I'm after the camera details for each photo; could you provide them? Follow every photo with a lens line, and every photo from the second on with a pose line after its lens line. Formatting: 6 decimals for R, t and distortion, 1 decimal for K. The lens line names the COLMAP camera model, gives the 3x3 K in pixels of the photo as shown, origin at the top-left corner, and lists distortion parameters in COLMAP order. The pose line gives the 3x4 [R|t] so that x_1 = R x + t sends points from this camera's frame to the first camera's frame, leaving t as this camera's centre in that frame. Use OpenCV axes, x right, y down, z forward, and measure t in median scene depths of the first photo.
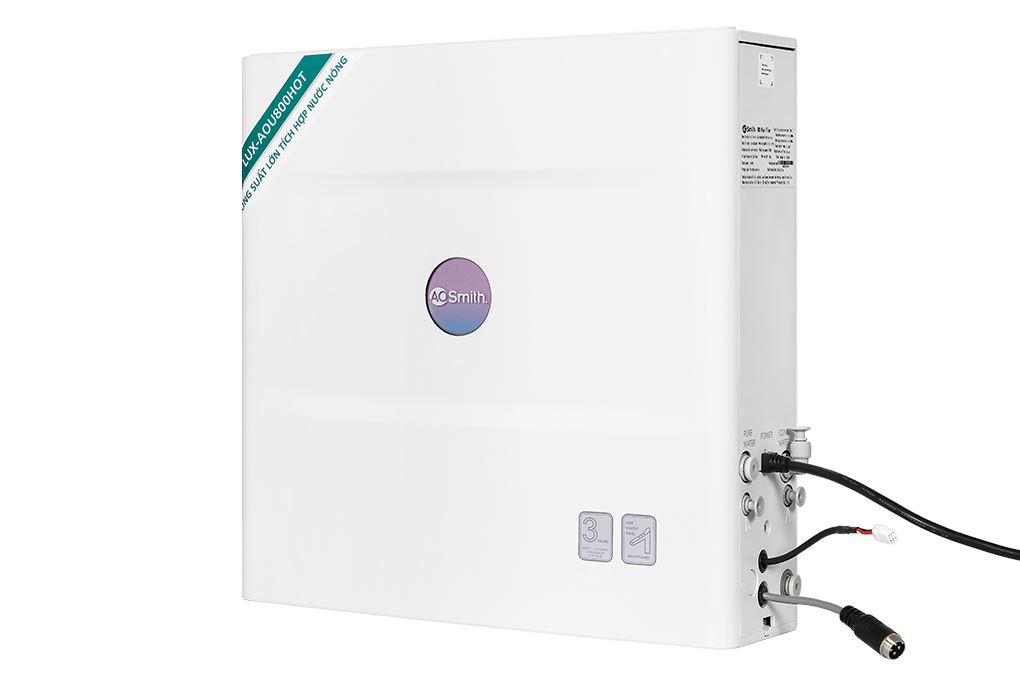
lens RADIAL K [[2316.2, 0, 510.0], [0, 2316.2, 340.0], [0, 0, 1]] dist [-0.045834, -0.035121]
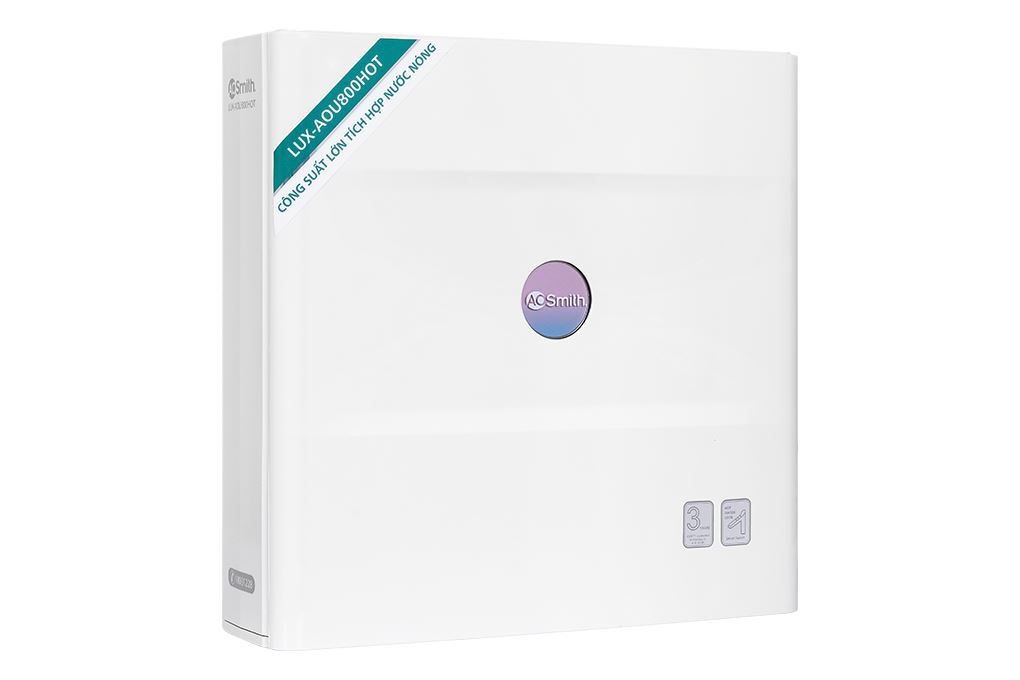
lens RADIAL K [[2316.2, 0, 510.0], [0, 2316.2, 340.0], [0, 0, 1]] dist [-0.045834, -0.035121]
pose [[0.515604, -0.024867, 0.856466, -0.878972], [0.034501, 0.999371, 0.008245, -0.010467], [-0.856132, 0.025298, 0.516137, 0.508927]]
